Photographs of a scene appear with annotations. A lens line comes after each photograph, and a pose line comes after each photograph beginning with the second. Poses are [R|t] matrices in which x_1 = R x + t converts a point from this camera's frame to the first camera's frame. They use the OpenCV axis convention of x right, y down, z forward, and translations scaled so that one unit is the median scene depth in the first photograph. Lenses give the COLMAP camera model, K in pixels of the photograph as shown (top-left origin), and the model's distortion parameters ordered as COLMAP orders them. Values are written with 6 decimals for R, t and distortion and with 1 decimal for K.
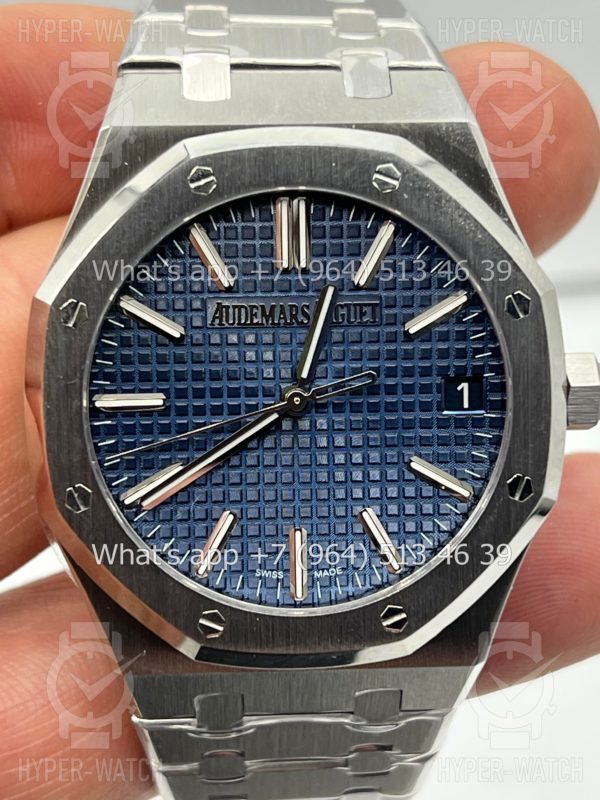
lens RADIAL K [[1822.7, 0, 307.8], [0, 1822.7, 404.0], [0, 0, 1]] dist [0.479008, 0.000000]
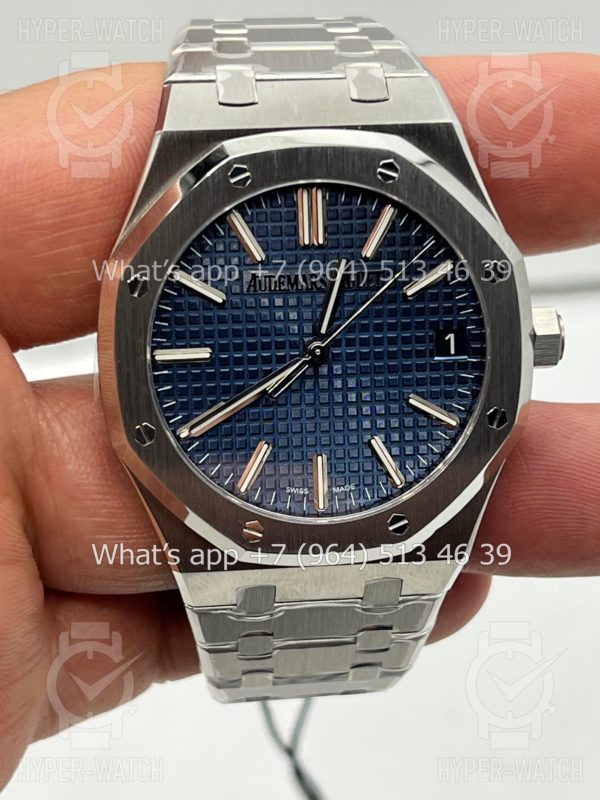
lens RADIAL K [[1822.7, 0, 293.7], [0, 1822.7, 395.6], [0, 0, 1]] dist [0.479008, 0.000000]
pose [[0.998982, -0.021300, 0.039769, -0.071830], [0.019269, 0.998524, 0.050785, -0.035115], [-0.040792, -0.049966, 0.997918, -0.237647]]
